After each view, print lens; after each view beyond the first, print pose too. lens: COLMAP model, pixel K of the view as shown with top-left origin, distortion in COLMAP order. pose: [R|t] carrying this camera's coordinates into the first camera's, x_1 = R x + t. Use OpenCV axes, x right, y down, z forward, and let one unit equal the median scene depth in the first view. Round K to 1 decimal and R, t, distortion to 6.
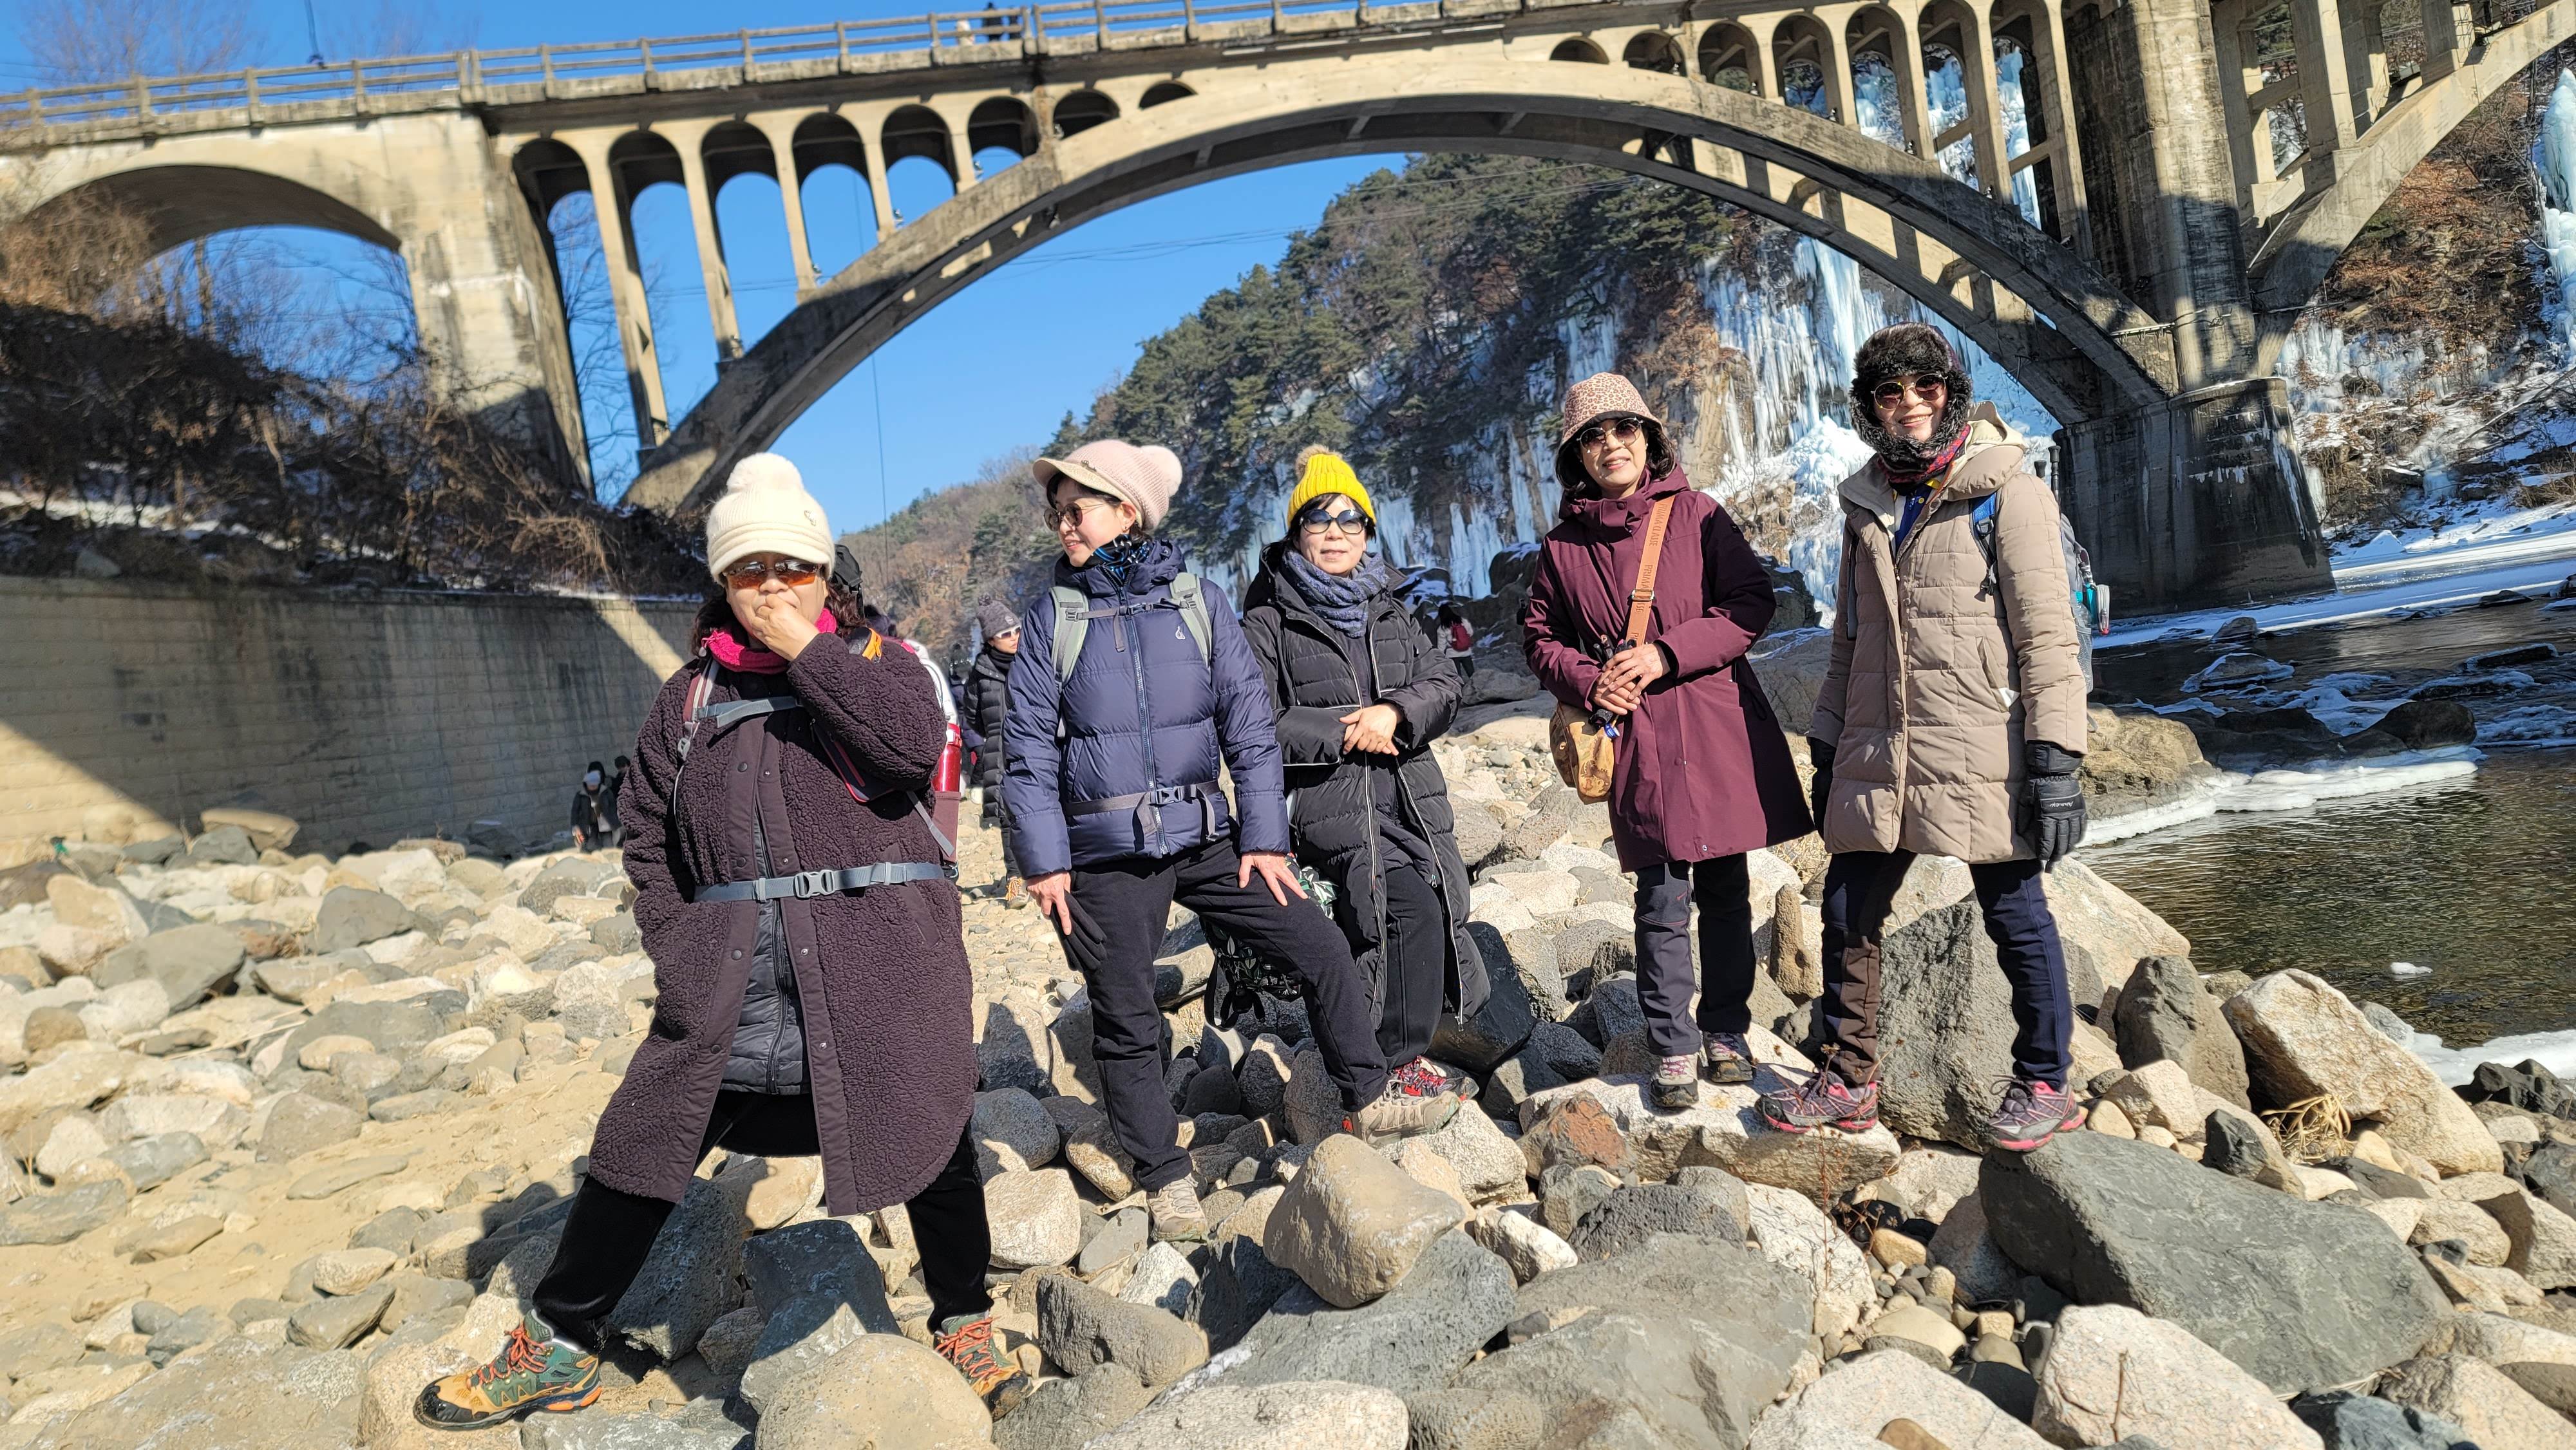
lens RADIAL K [[1860.6, 0, 1287.9], [0, 1860.6, 722.4], [0, 0, 1]] dist [0.064815, -0.013300]
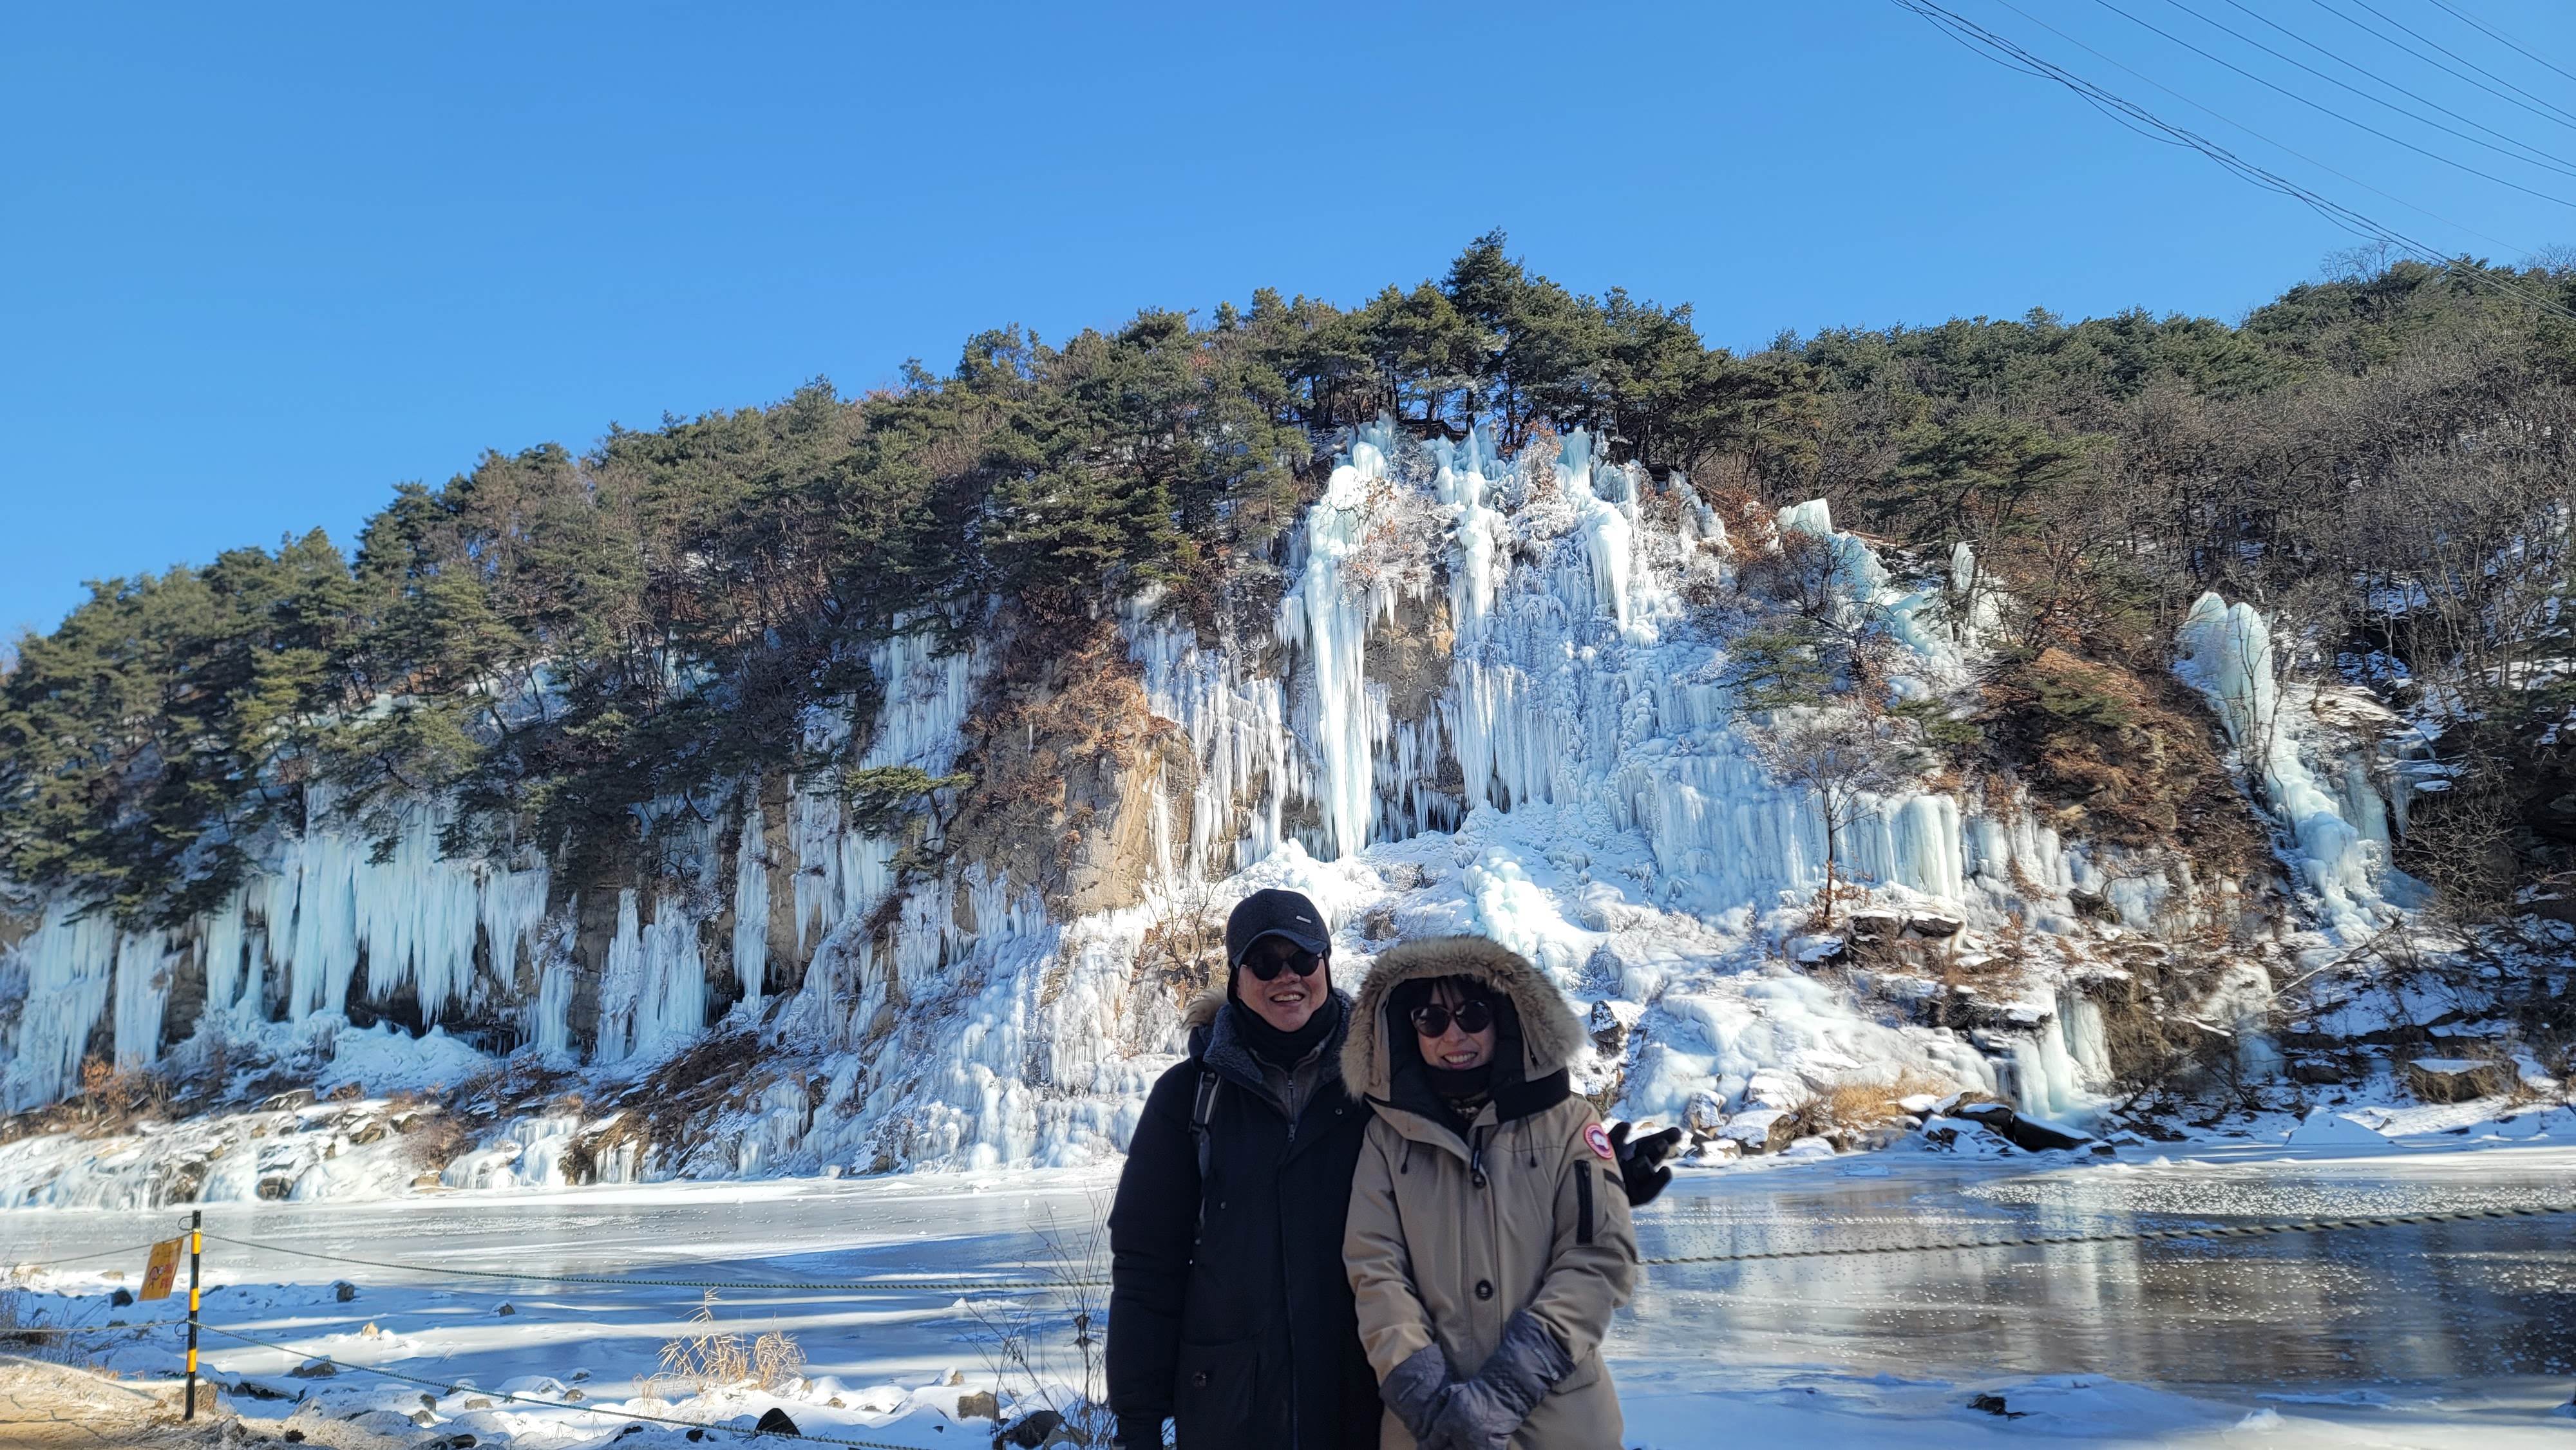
lens RADIAL K [[1860.6, 0, 1288.2], [0, 1860.6, 706.8], [0, 0, 1]] dist [0.064815, -0.013300]
pose [[0.844829, 0.239534, 0.478422, -0.055845], [-0.092303, 0.946029, -0.310659, 0.005273], [-0.527014, 0.218294, 0.821343, 0.412875]]
